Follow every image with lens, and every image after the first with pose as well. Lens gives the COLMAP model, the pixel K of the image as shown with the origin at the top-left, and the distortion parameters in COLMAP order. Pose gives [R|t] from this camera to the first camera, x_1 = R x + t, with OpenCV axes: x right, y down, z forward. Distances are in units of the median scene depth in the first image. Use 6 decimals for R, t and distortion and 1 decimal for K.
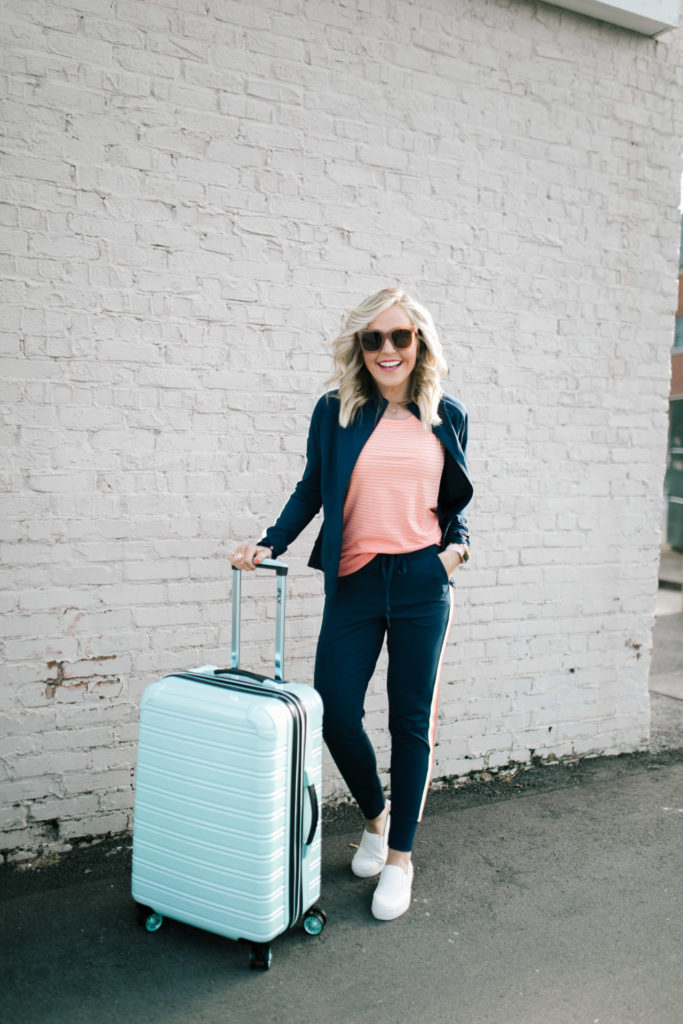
lens RADIAL K [[975.6, 0, 341.5], [0, 975.6, 512.0], [0, 0, 1]] dist [-0.055665, 0.068337]
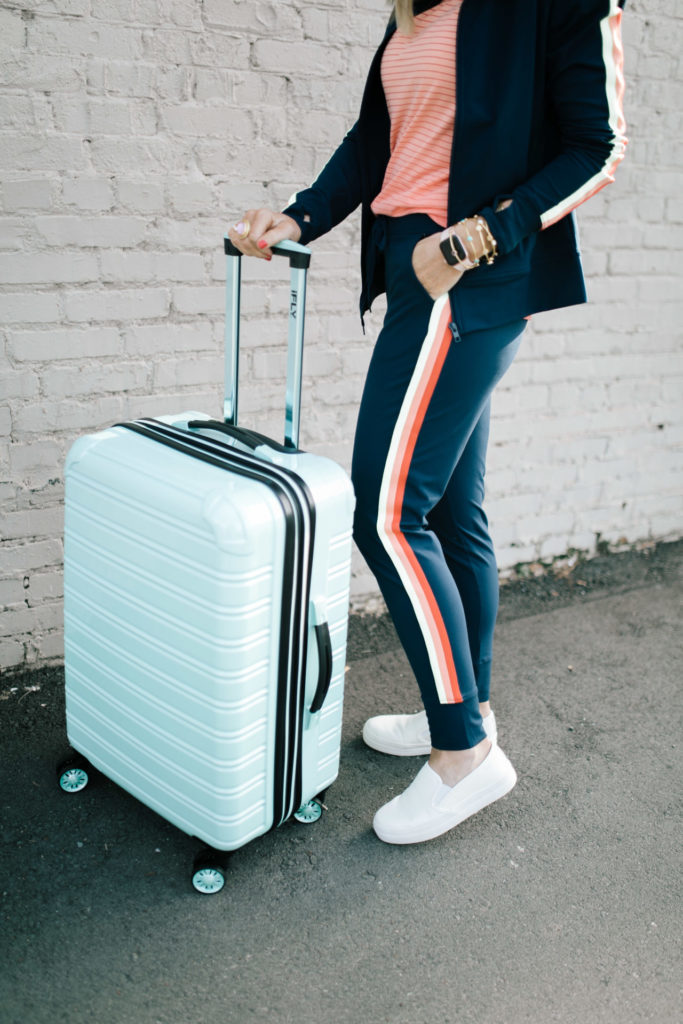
lens RADIAL K [[975.6, 0, 341.5], [0, 975.6, 512.0], [0, 0, 1]] dist [-0.055665, 0.068337]
pose [[0.999761, 0.014279, 0.016553, -0.012133], [-0.018375, 0.959114, 0.282421, 0.029226], [-0.011844, -0.282658, 0.959148, 0.344127]]
